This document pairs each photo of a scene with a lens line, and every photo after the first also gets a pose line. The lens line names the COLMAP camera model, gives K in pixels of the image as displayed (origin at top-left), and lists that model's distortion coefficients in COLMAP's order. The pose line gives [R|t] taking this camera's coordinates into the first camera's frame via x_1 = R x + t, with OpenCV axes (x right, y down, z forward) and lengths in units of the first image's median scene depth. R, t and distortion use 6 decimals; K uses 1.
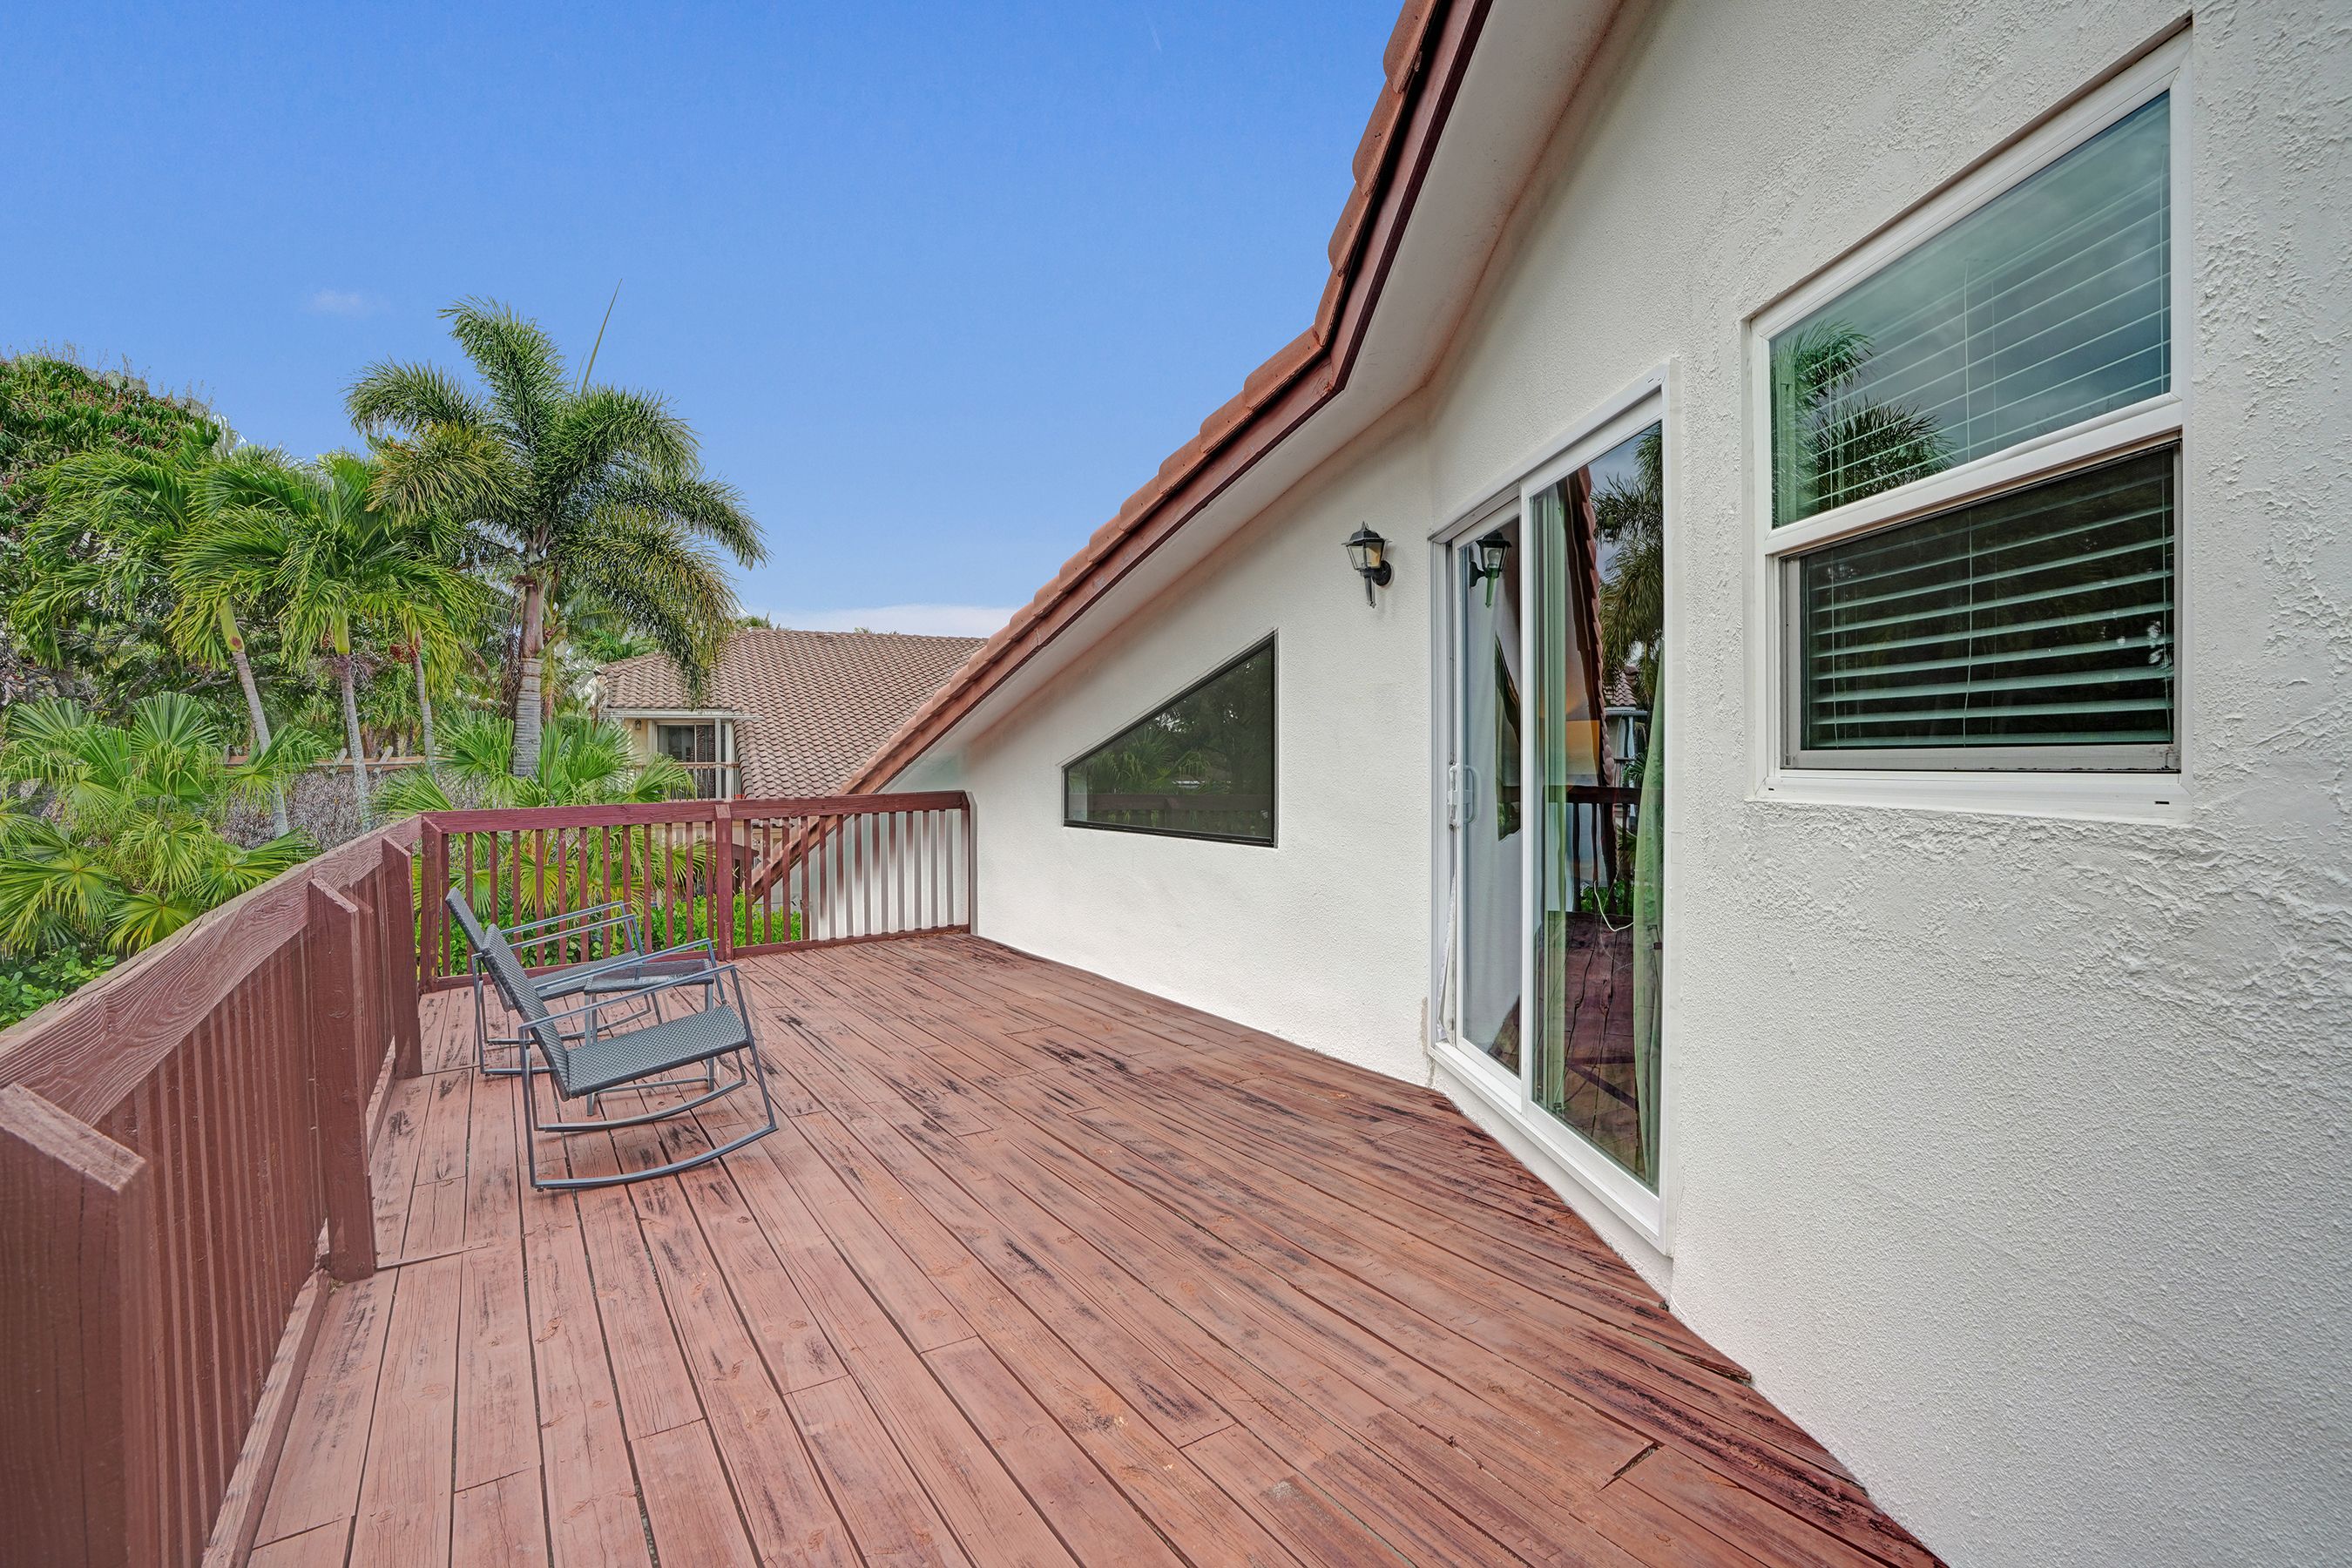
lens RADIAL K [[1115.6, 0, 1182.0], [0, 1115.6, 780.4], [0, 0, 1]] dist [-0.045305, 0.018383]
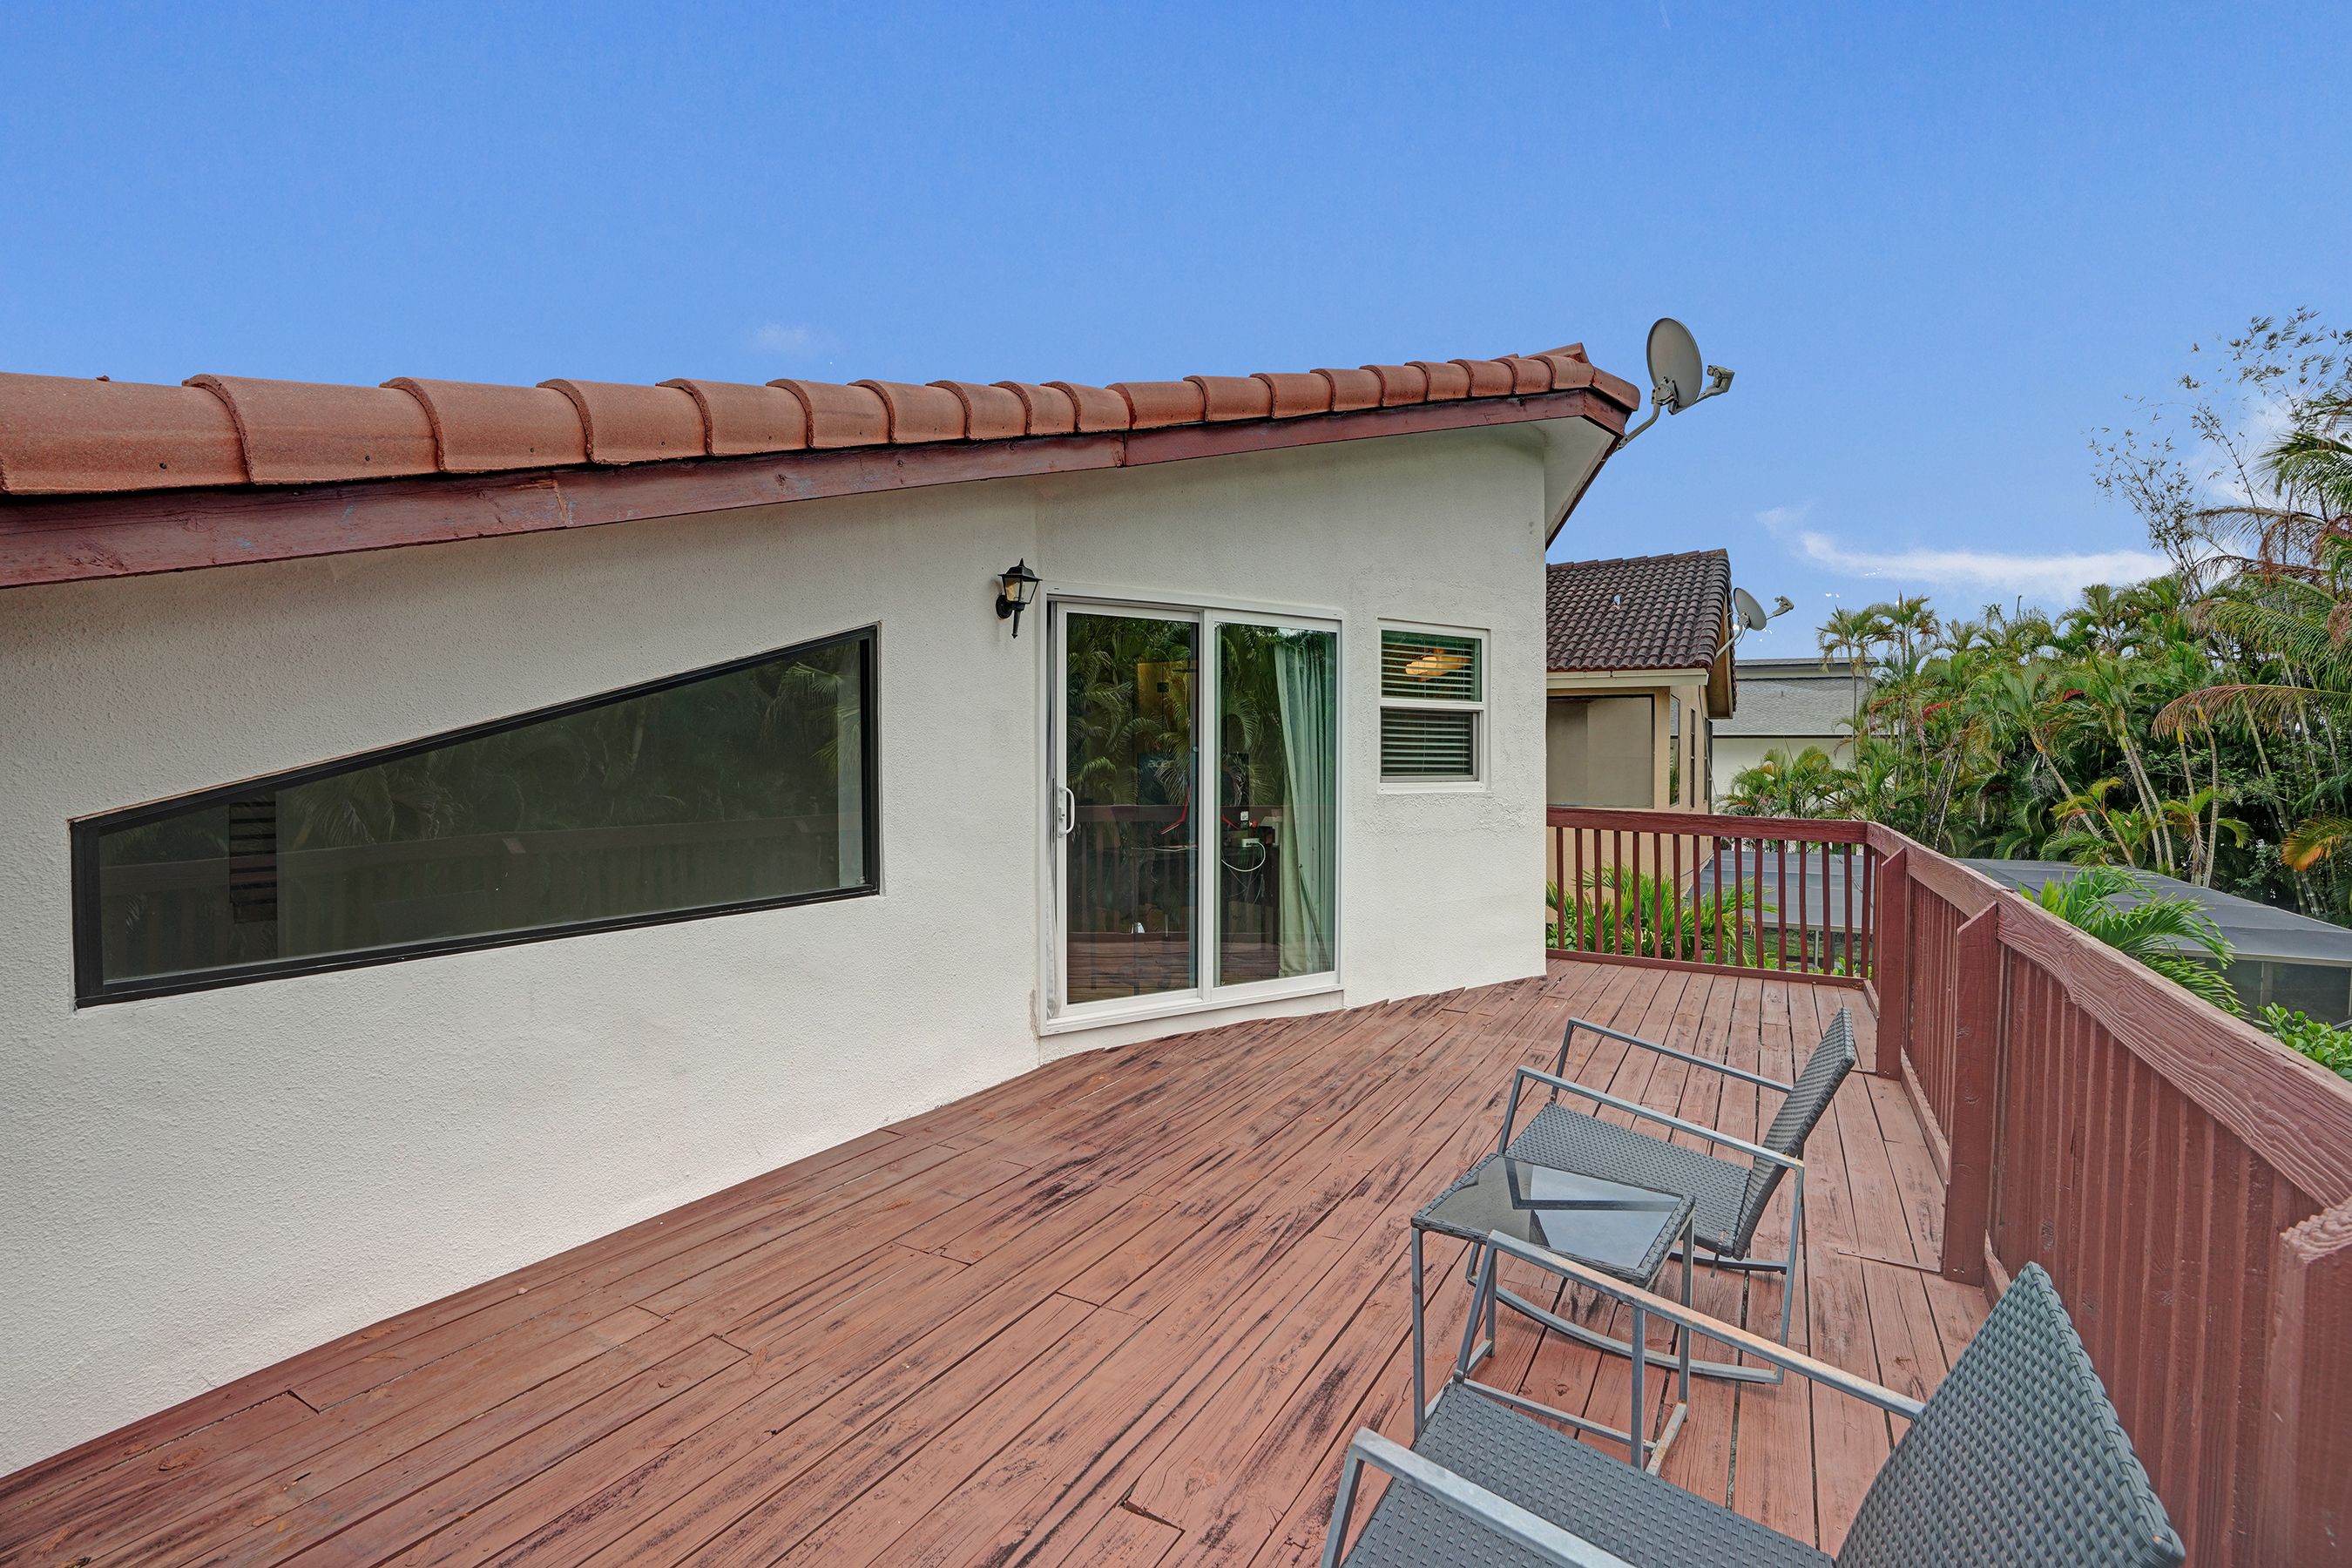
lens RADIAL K [[1115.6, 0, 1184.3], [0, 1115.6, 775.7], [0, 0, 1]] dist [-0.045305, 0.018383]
pose [[-0.485716, -0.002828, 0.874112, -0.874860], [0.018588, 0.999735, 0.013563, -0.039192], [-0.873919, 0.022836, -0.485535, 1.439046]]
